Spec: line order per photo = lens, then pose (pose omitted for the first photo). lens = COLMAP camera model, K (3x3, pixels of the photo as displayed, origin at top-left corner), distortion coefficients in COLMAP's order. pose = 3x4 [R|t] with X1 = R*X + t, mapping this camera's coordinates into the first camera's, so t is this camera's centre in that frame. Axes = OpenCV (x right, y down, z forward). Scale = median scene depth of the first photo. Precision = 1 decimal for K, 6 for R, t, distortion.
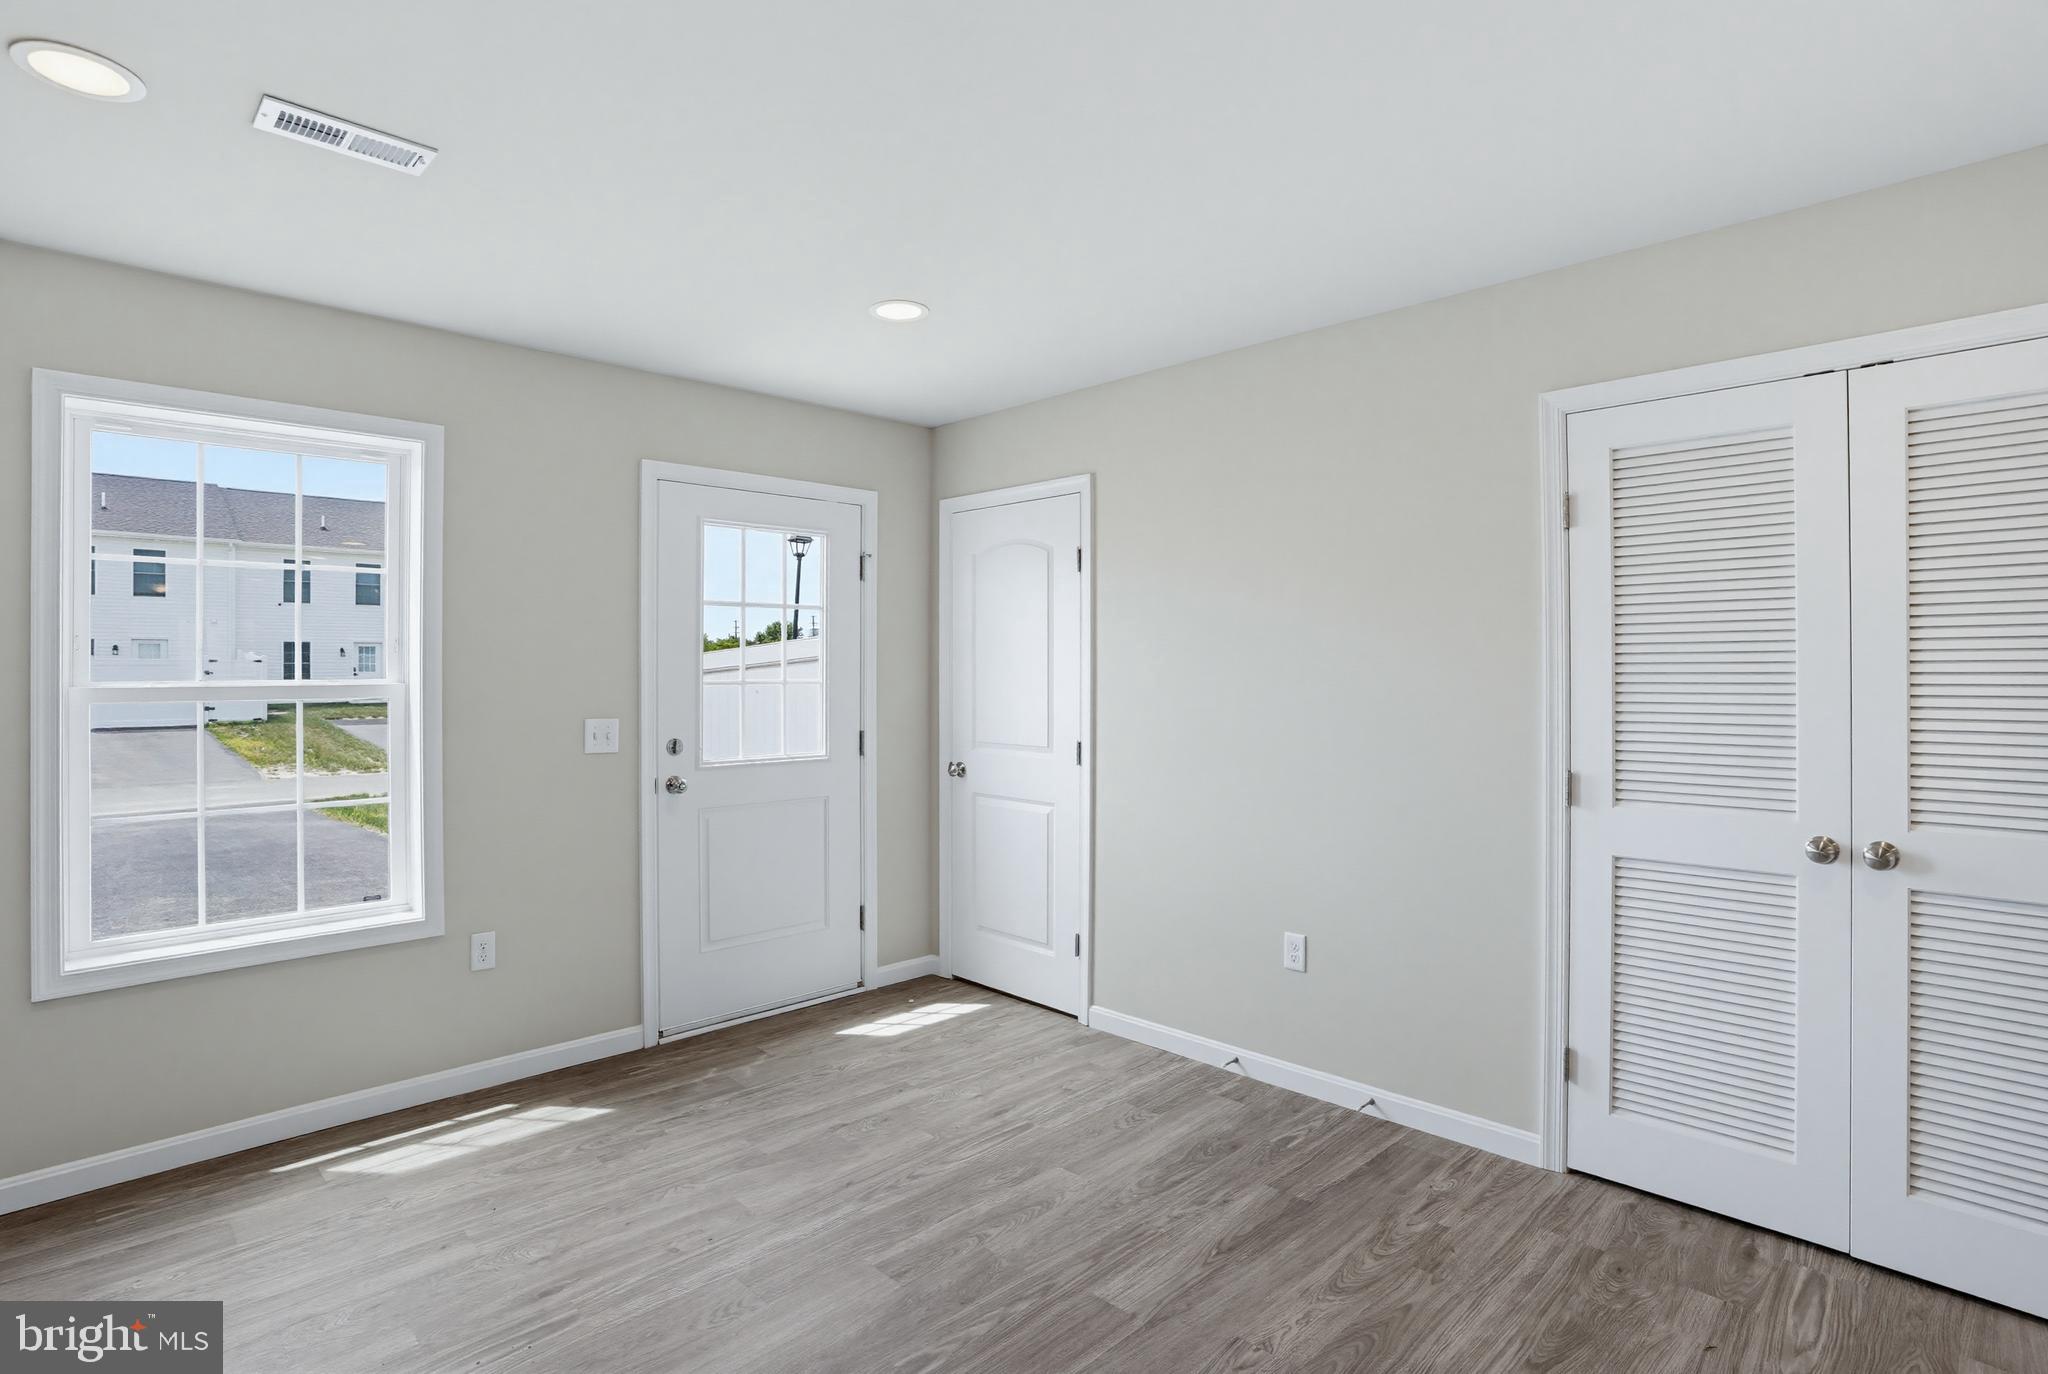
lens RADIAL K [[1018.1, 0, 1025.3], [0, 1018.1, 672.3], [0, 0, 1]] dist [-0.074286, 0.032385]
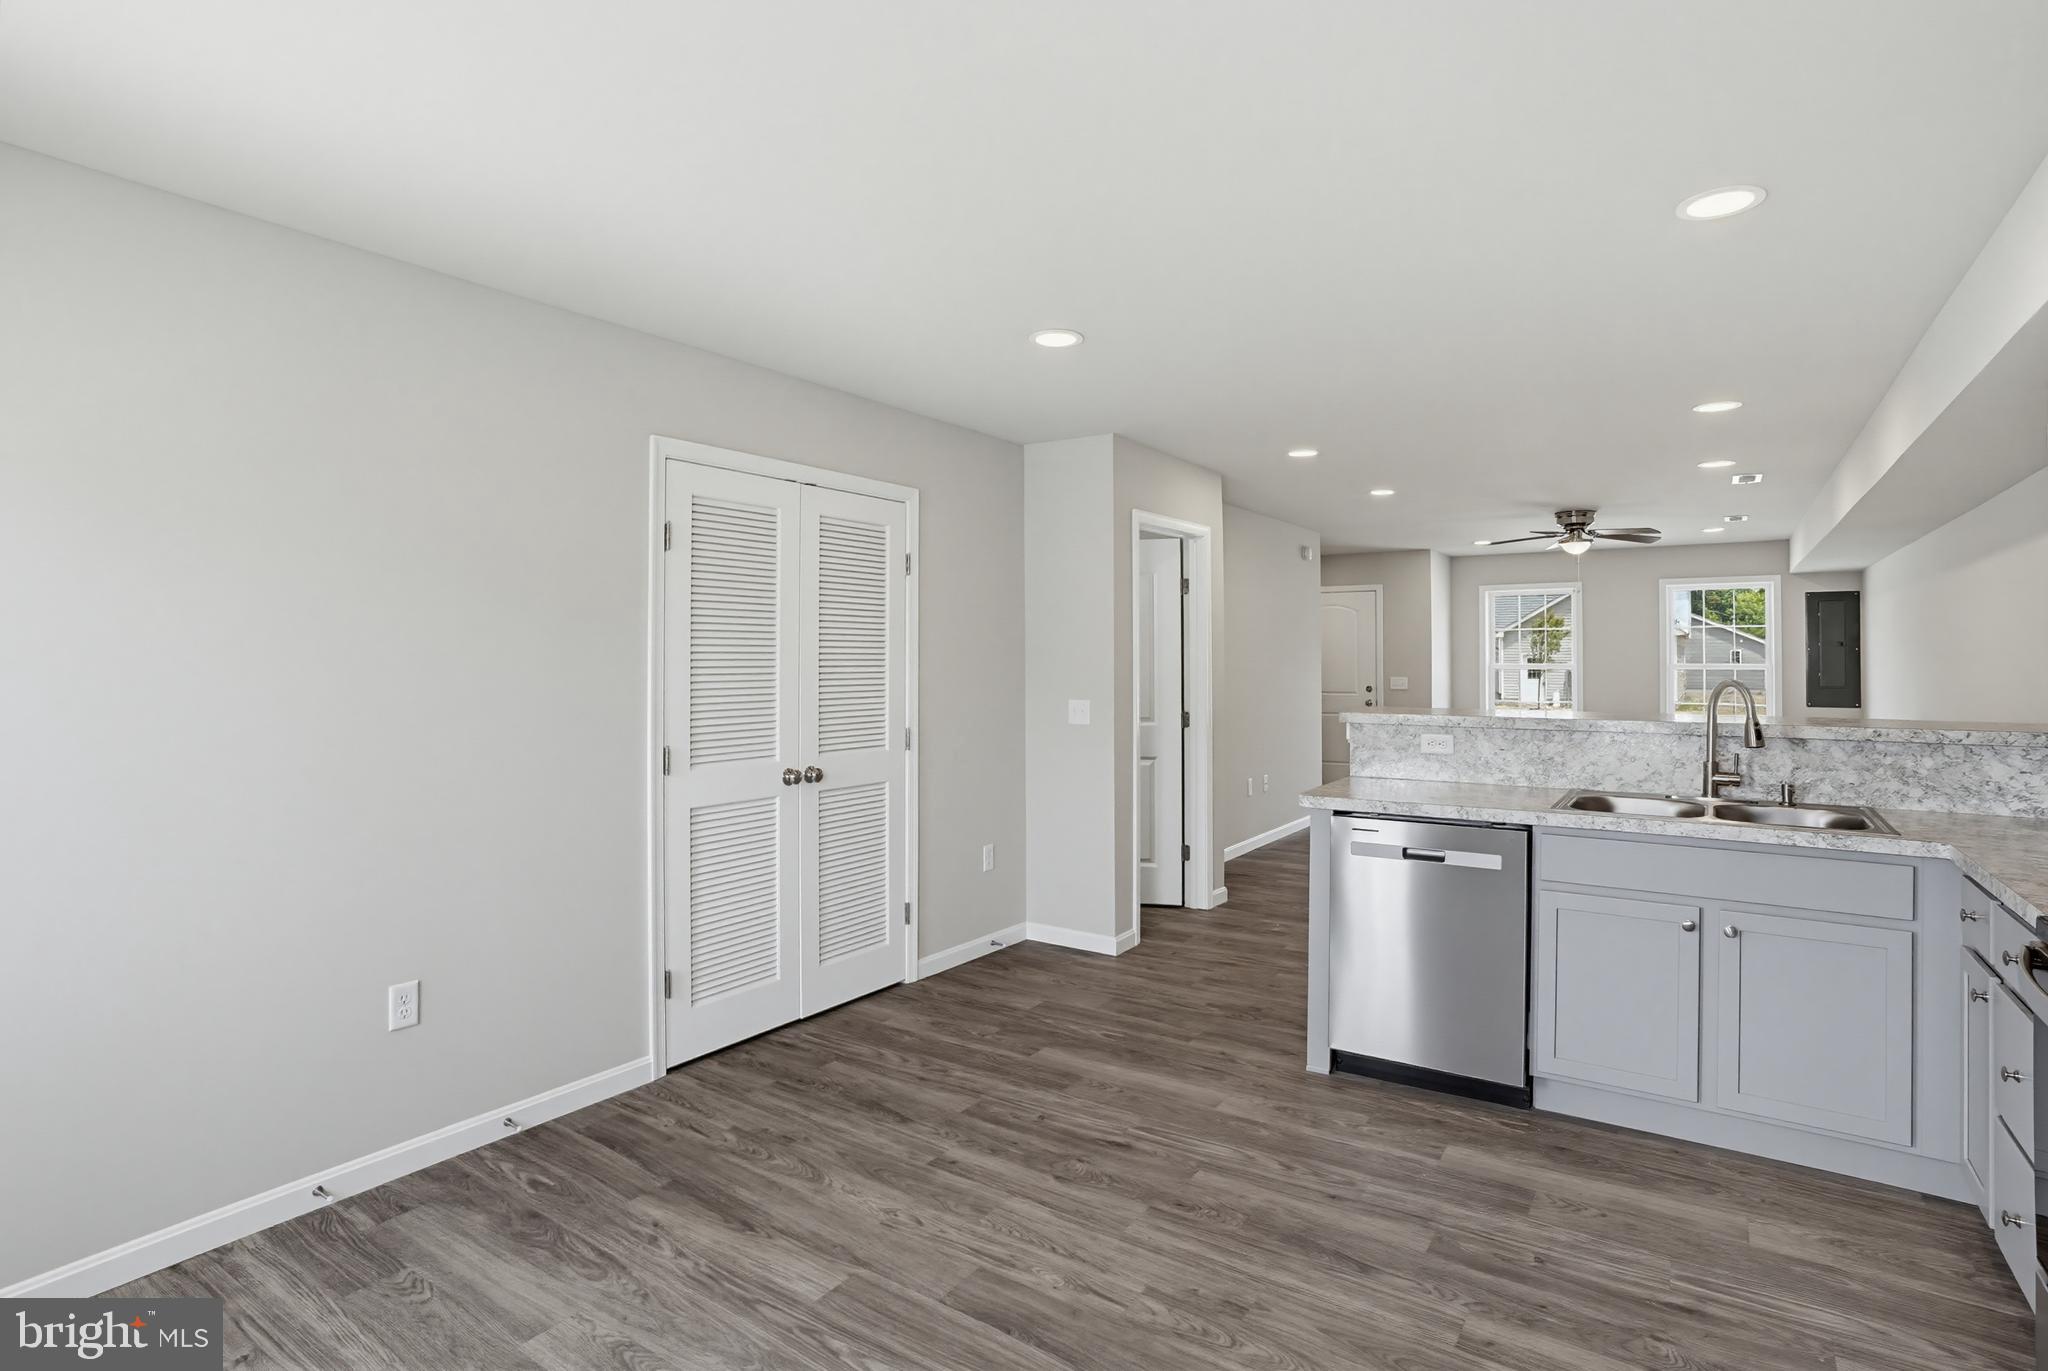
lens RADIAL K [[1020.5, 0, 1013.0], [0, 1020.5, 648.2], [0, 0, 1]] dist [-0.064022, 0.027919]
pose [[-0.174696, 0.015819, 0.984495, -0.796108], [-0.000593, 0.999869, -0.016171, -0.002755], [-0.984622, -0.003409, -0.174664, 0.826735]]
